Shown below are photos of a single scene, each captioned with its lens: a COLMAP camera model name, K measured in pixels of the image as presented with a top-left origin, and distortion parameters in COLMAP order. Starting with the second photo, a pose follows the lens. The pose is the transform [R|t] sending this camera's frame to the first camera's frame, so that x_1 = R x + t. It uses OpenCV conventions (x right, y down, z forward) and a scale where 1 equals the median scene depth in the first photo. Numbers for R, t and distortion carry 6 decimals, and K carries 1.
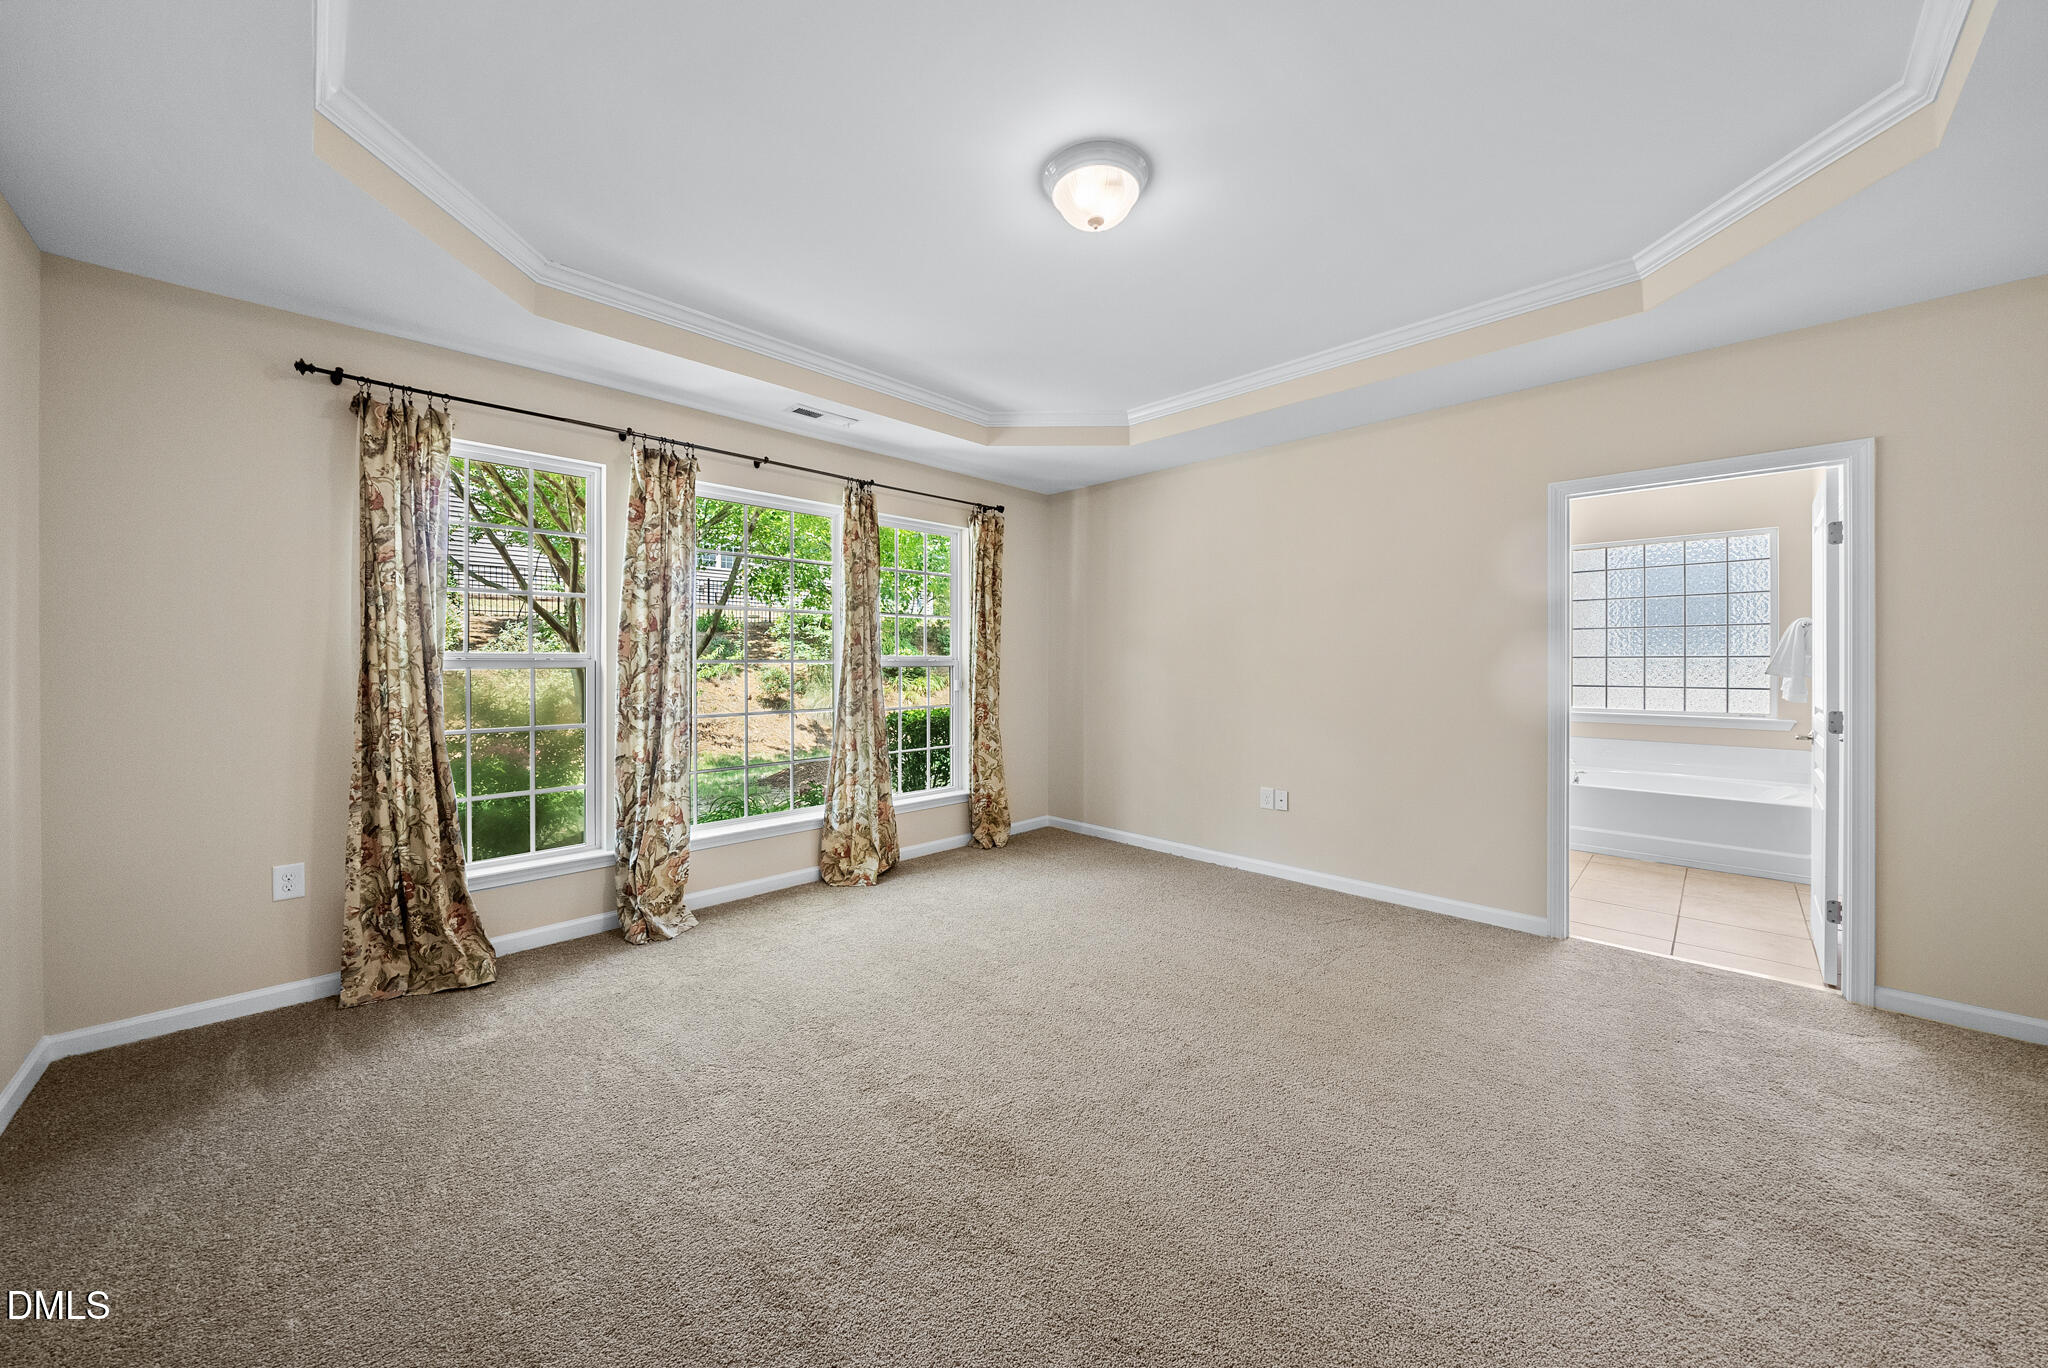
lens RADIAL K [[703.0, 0, 1037.4], [0, 703.0, 666.0], [0, 0, 1]] dist [-0.006819, -0.000203]
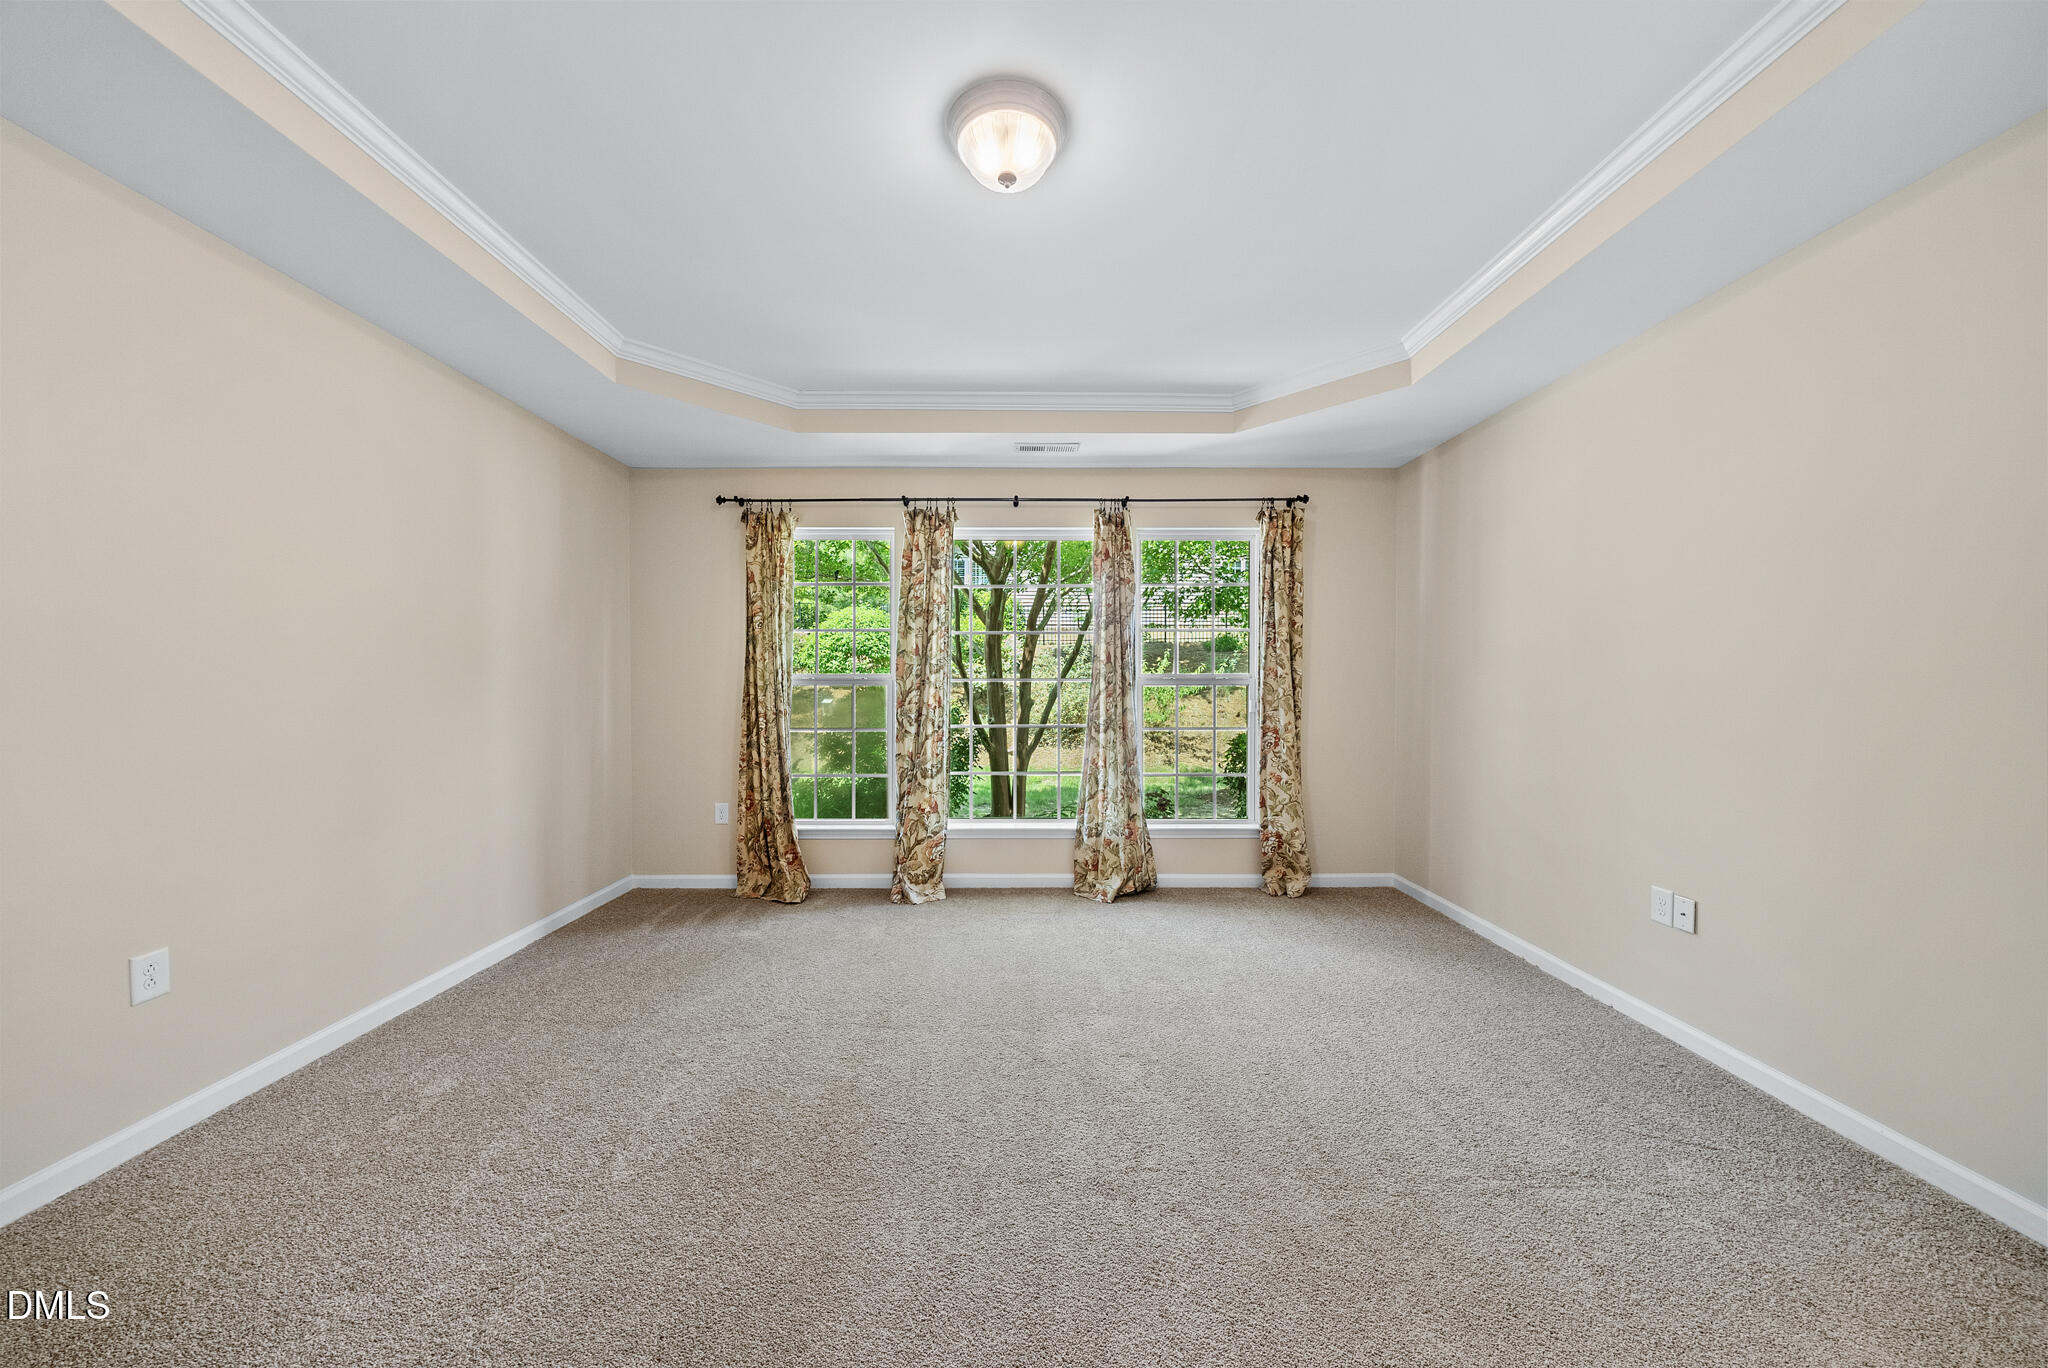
lens RADIAL K [[703.0, 0, 1031.6], [0, 703.0, 691.3], [0, 0, 1]] dist [-0.006819, -0.000203]
pose [[0.711928, 0.009787, -0.702184, 0.455799], [-0.002573, 0.999933, 0.011328, -0.001120], [0.702247, -0.006258, 0.711906, 0.246896]]
